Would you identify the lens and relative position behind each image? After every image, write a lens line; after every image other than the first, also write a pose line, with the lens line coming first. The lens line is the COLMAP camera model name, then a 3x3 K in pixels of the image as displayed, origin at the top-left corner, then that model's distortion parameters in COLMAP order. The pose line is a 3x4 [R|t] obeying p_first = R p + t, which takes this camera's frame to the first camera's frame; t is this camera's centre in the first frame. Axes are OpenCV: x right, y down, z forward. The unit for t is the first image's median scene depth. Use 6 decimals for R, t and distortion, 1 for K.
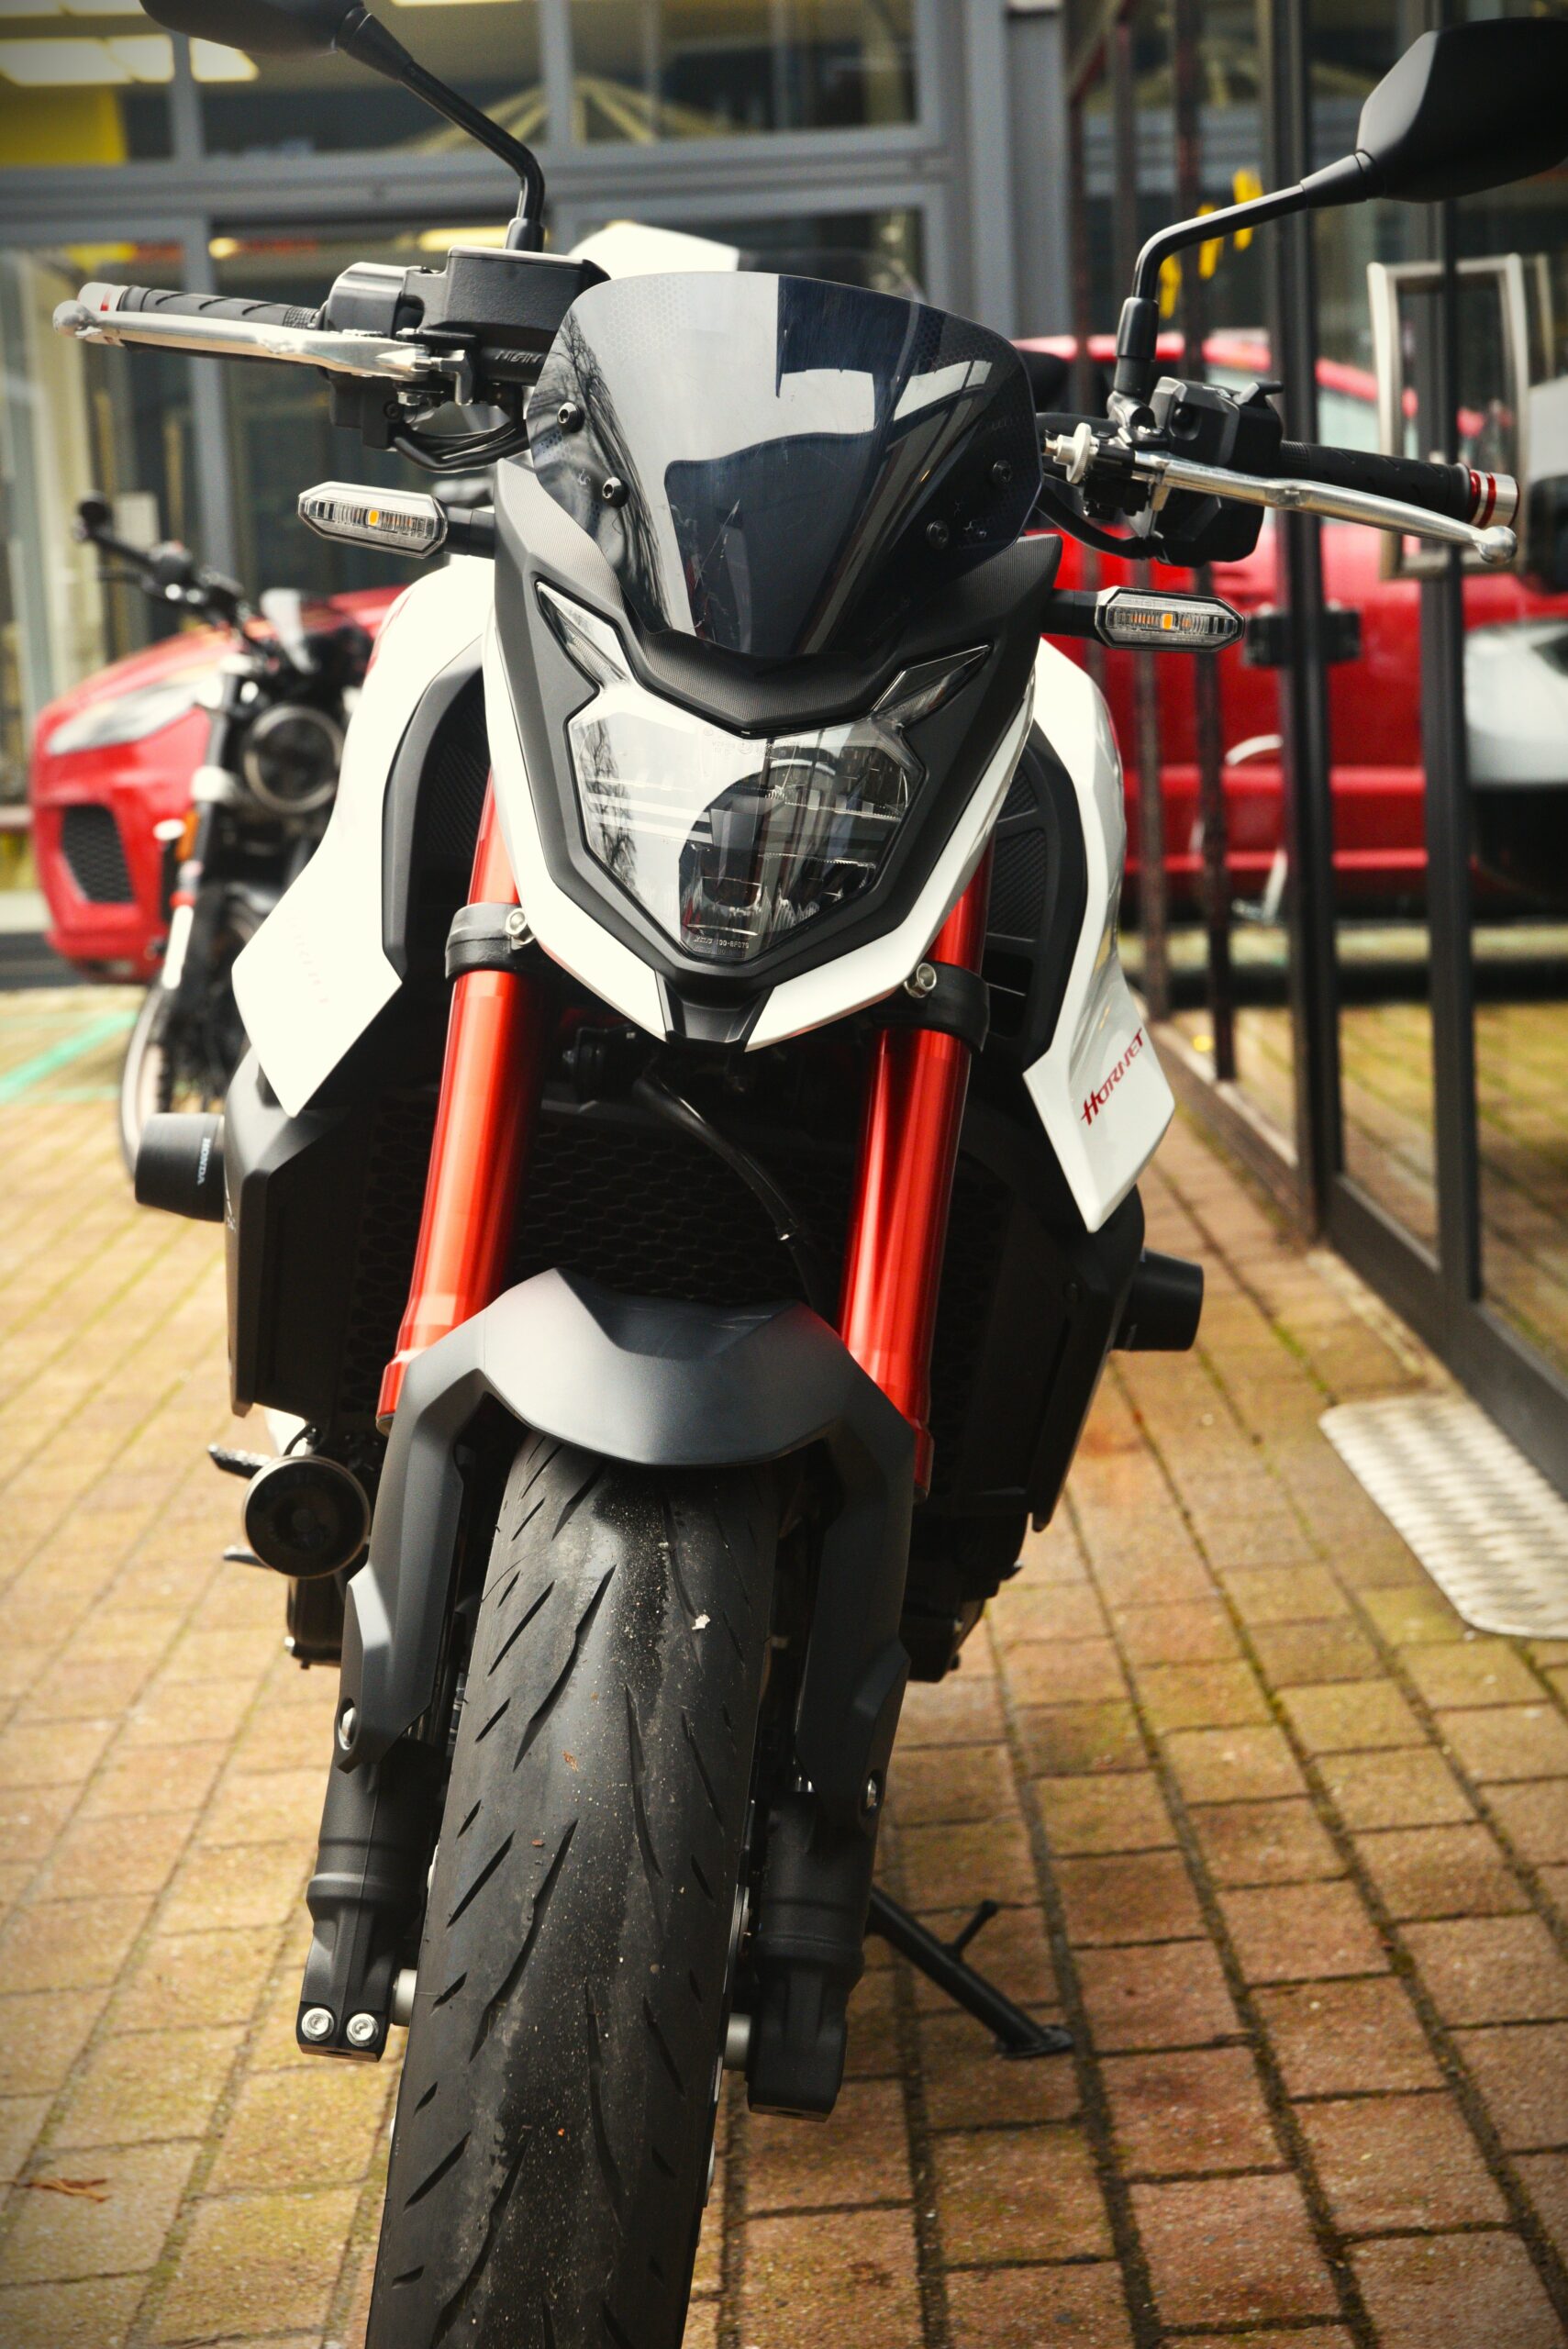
lens RADIAL K [[4663.5, 0, 787.4], [0, 4663.5, 1235.1], [0, 0, 1]] dist [0.354385, -0.153603]
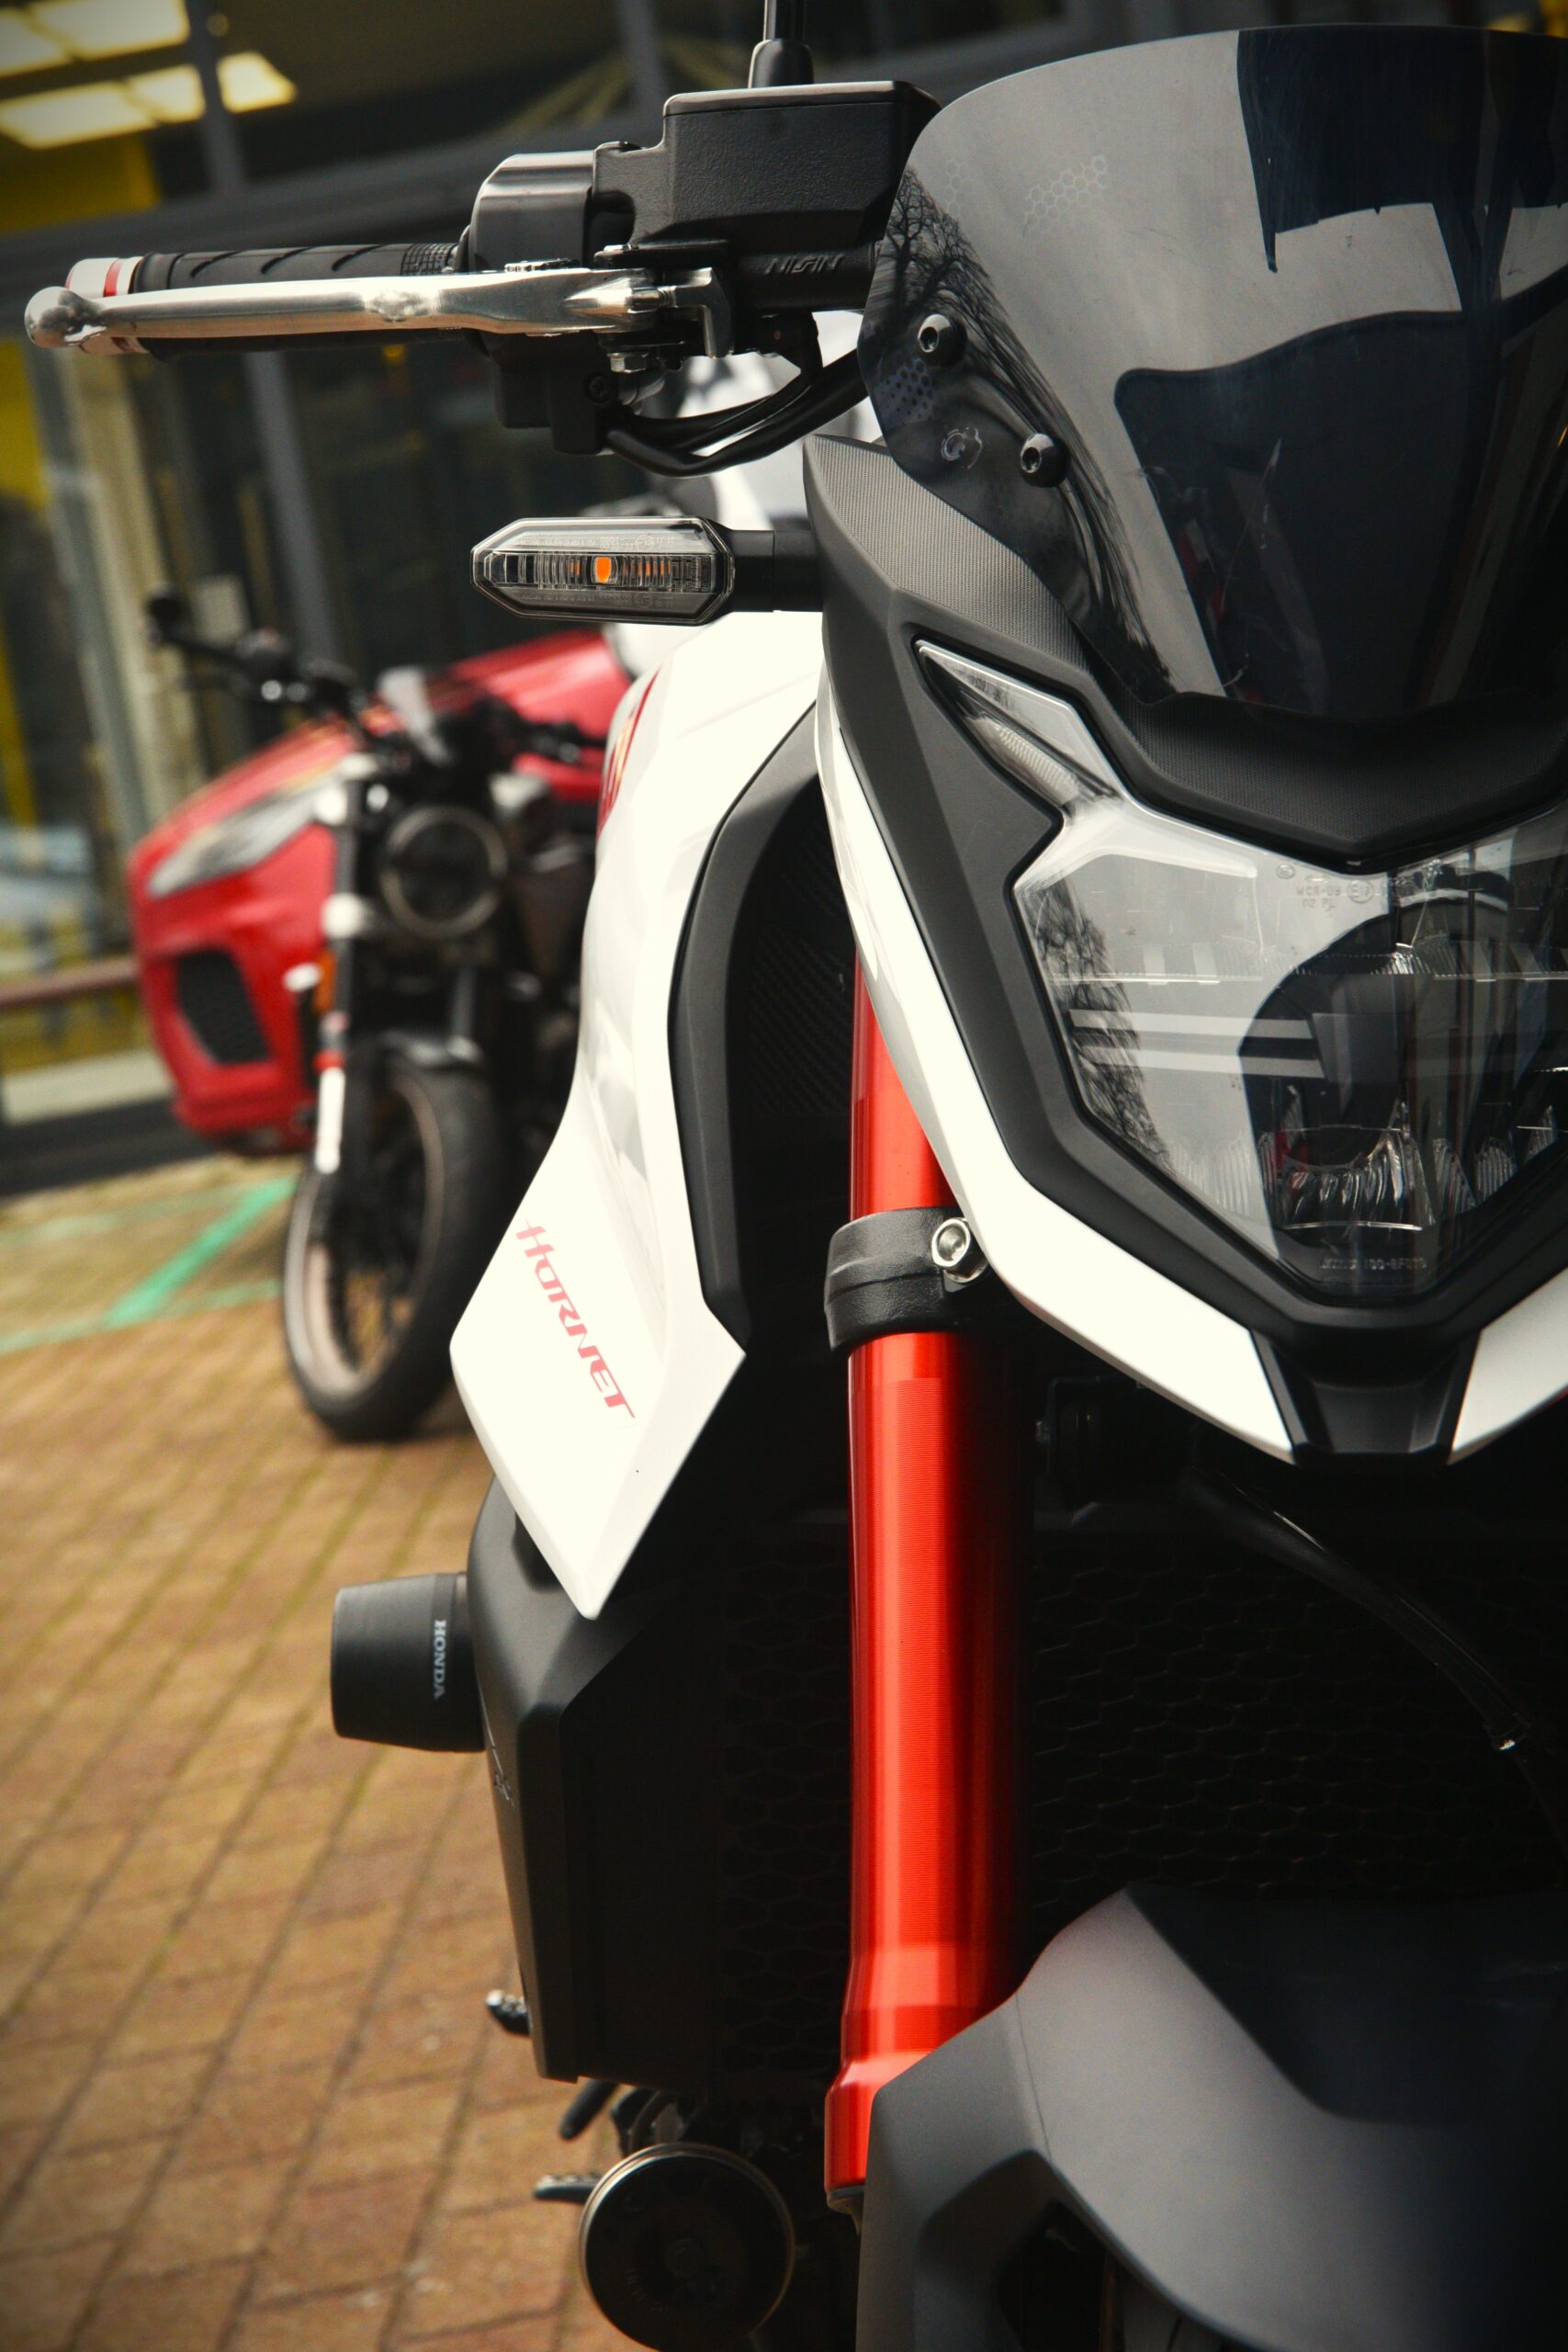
lens RADIAL K [[4795.9, 0, 784.0], [0, 4795.9, 1176.0], [0, 0, 1]] dist [0.245948, -0.005463]
pose [[0.990781, -0.130247, -0.037274, -0.033908], [0.129673, 0.991404, -0.017420, -0.041475], [0.039223, 0.012426, 0.999153, 0.262310]]
